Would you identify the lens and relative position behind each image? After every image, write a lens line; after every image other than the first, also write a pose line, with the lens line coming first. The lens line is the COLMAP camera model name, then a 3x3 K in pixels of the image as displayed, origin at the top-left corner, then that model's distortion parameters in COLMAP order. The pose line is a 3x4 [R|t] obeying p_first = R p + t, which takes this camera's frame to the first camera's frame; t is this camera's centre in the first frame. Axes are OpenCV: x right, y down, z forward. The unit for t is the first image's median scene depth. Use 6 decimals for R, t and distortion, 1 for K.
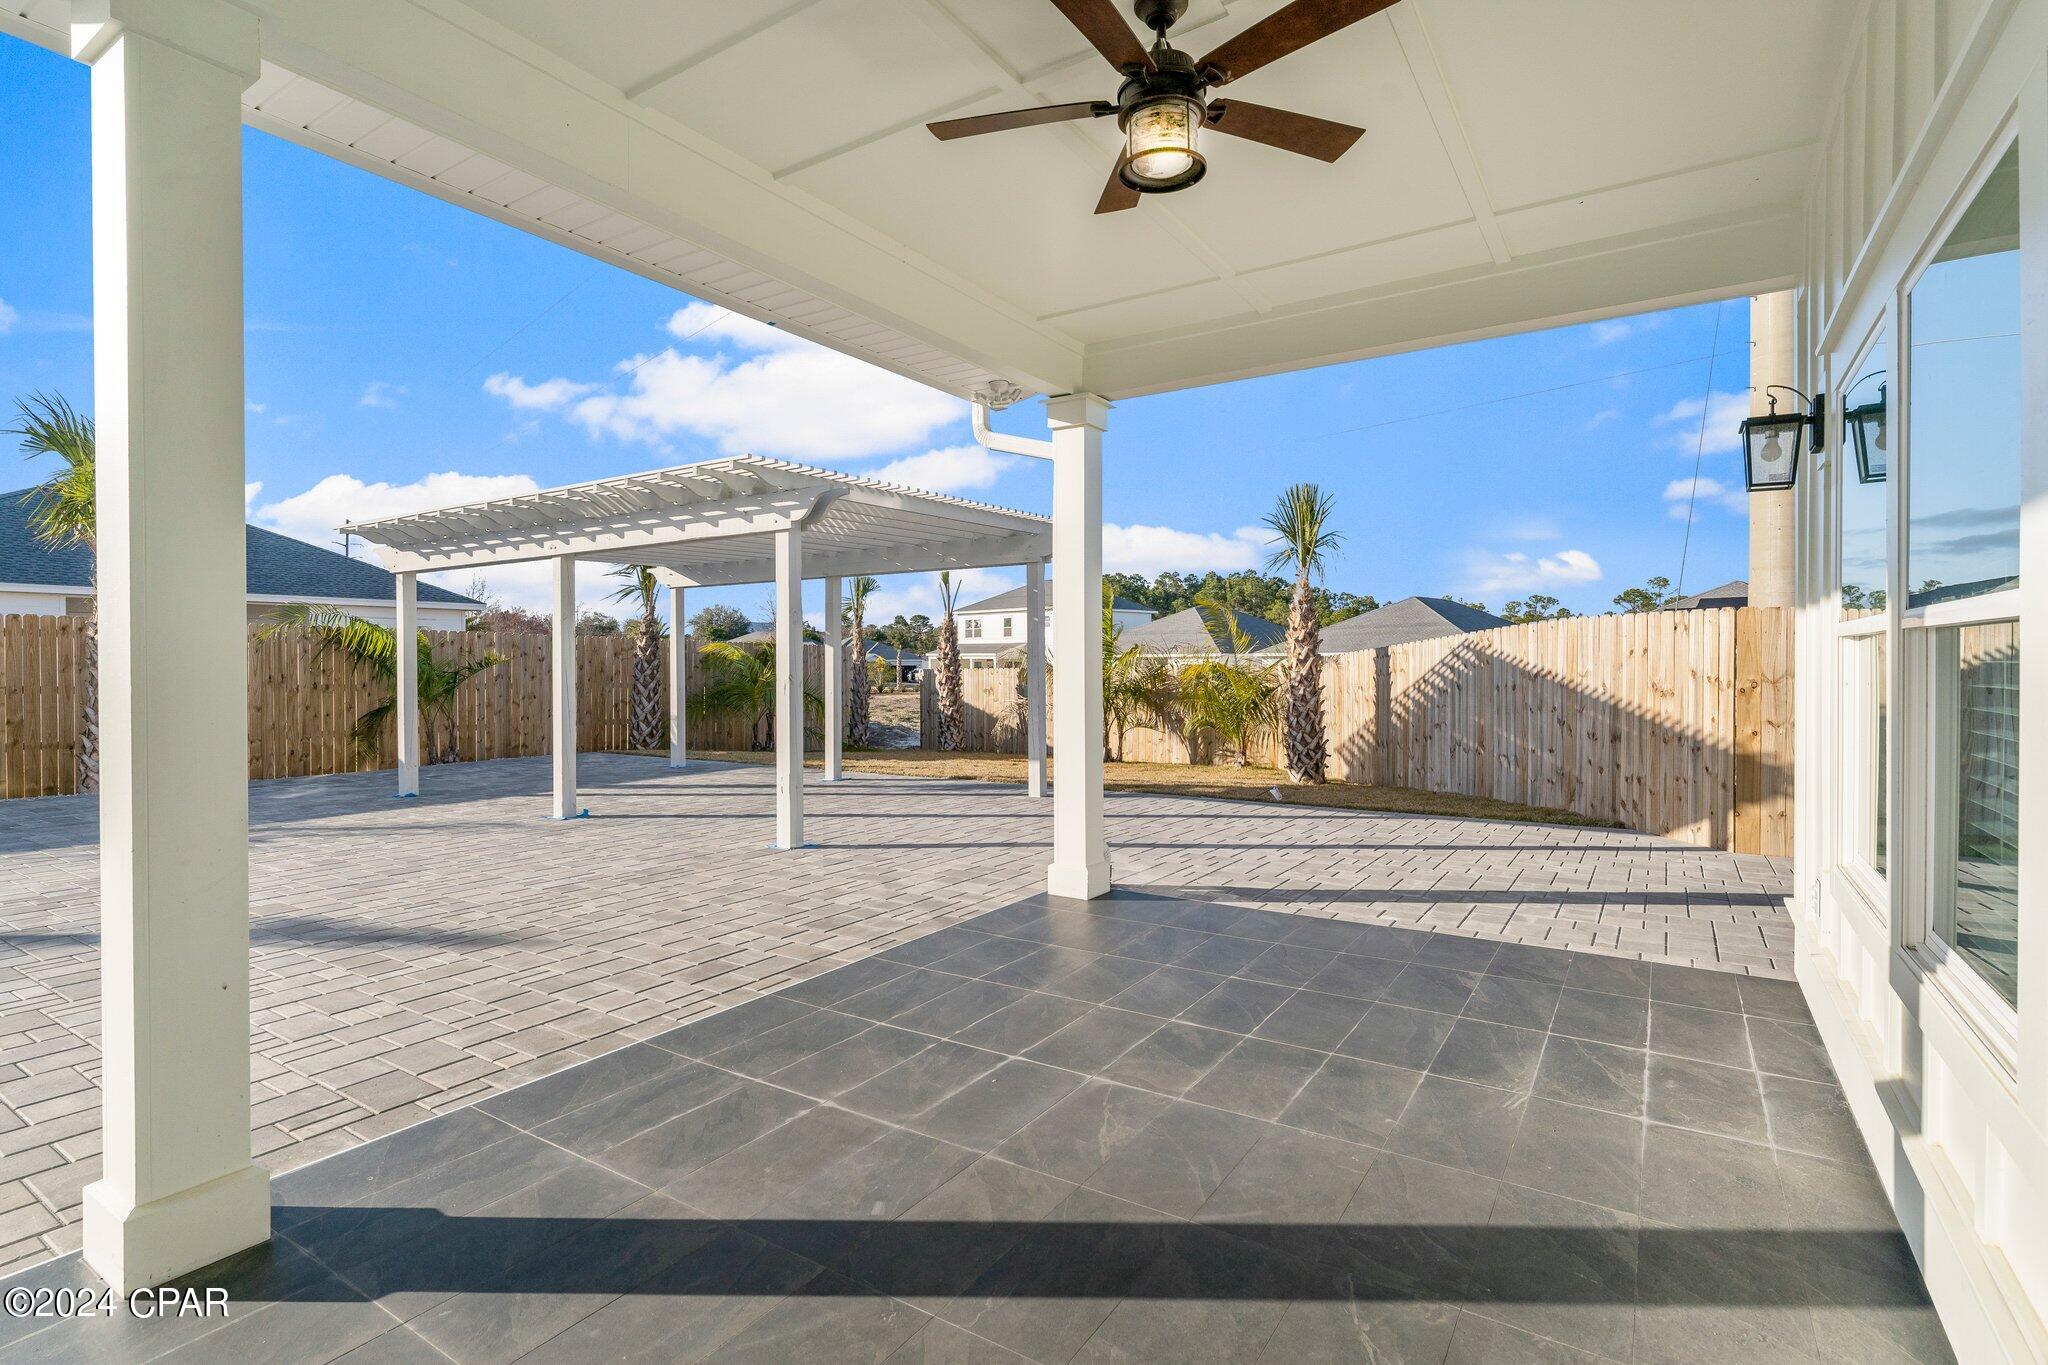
lens RADIAL K [[1035.0, 0, 1013.2], [0, 1035.0, 671.5], [0, 0, 1]] dist [-0.004200, 0.001222]
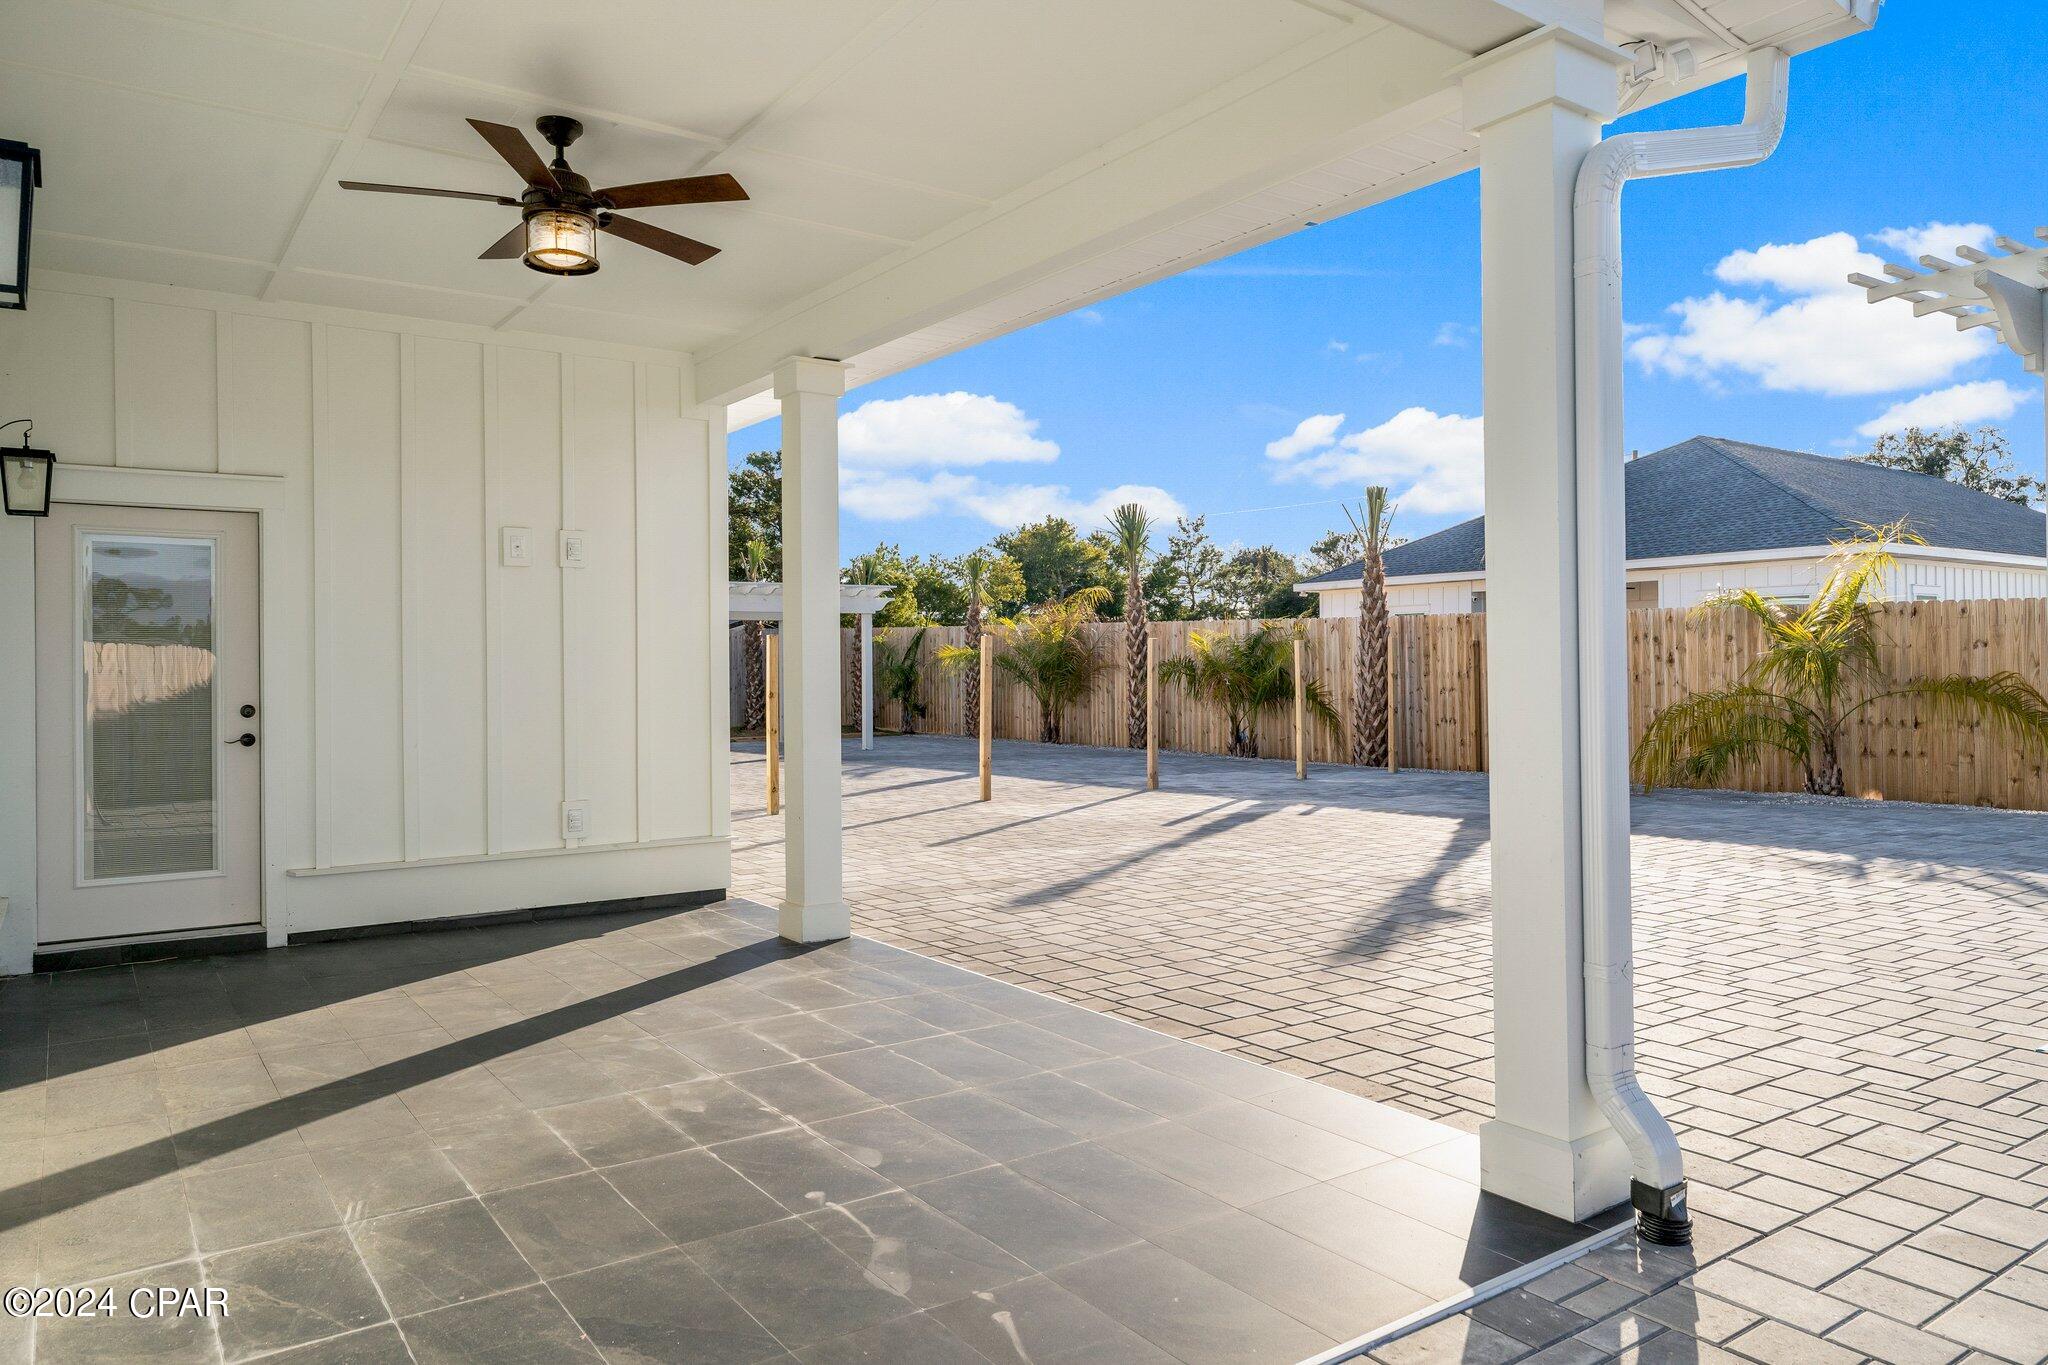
lens RADIAL K [[1364.2, 0, 1021.3], [0, 1364.2, 676.4], [0, 0, 1]] dist [-0.001609, -0.001031]
pose [[-0.386352, 0.009953, -0.922298, 1.139153], [-0.002275, 0.999928, 0.011744, -0.018016], [0.922349, 0.006636, -0.386301, 1.703042]]
